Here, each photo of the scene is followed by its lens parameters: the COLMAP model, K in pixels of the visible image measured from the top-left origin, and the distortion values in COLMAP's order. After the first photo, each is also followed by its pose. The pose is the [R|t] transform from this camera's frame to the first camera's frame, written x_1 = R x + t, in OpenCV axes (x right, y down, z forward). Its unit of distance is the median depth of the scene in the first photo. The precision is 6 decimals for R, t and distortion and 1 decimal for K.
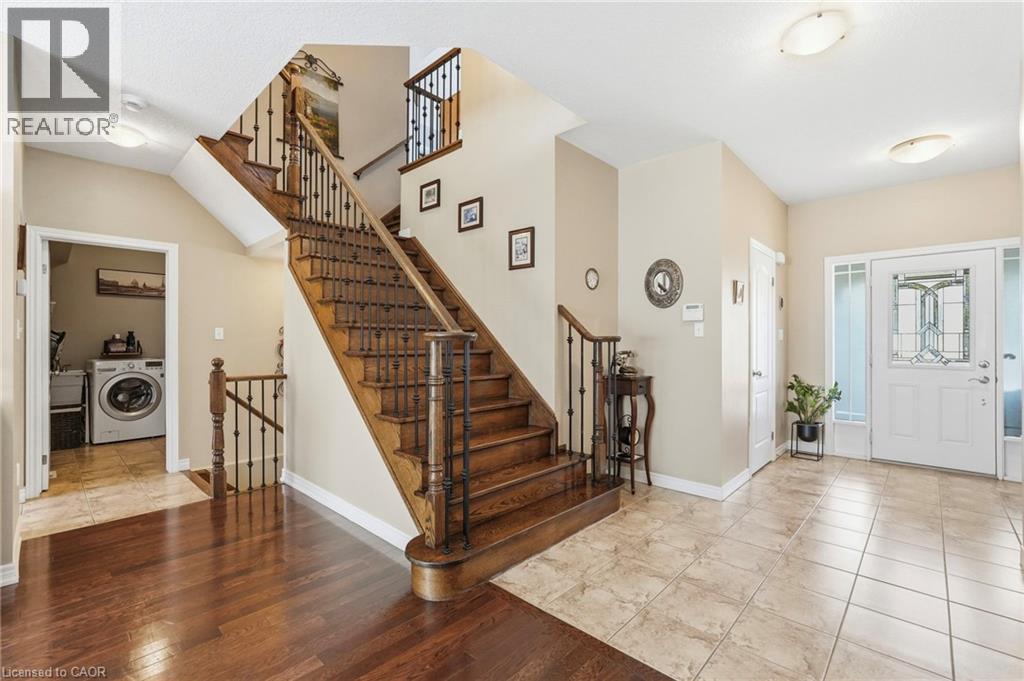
lens RADIAL K [[454.5, 0, 512.0], [0, 454.5, 340.5], [0, 0, 1]] dist [-0.000760, 0.000418]
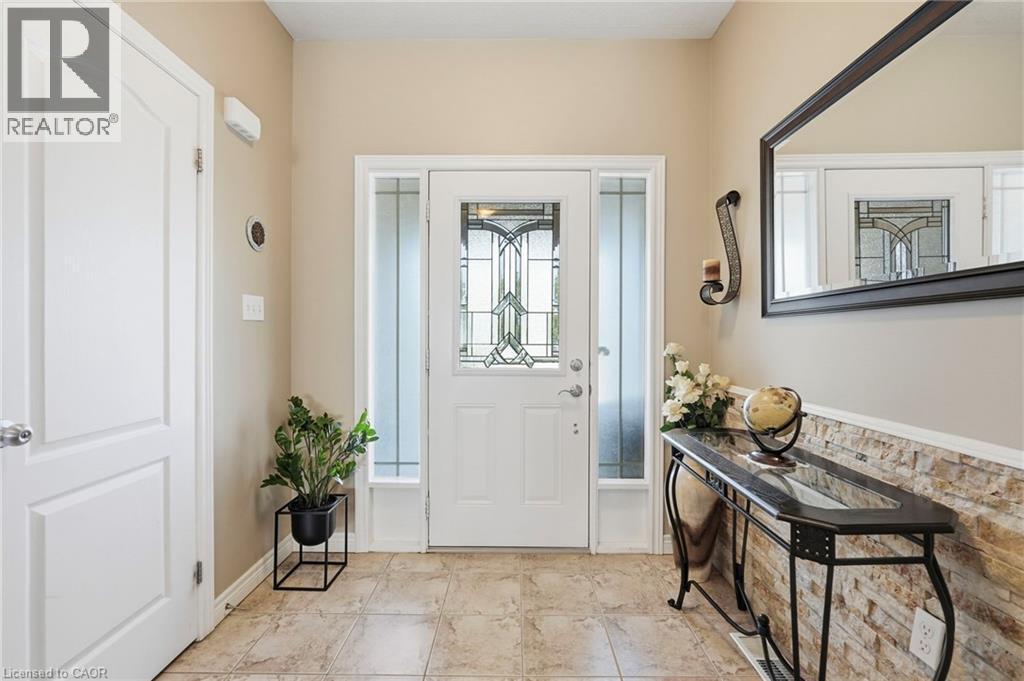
lens RADIAL K [[454.5, 0, 512.0], [0, 454.5, 340.5], [0, 0, 1]] dist [-0.000760, 0.000418]
pose [[0.724090, -0.006057, 0.689679, 0.509901], [-0.007666, 0.999829, 0.016830, 0.009636], [-0.689663, -0.017473, 0.723919, 0.564856]]
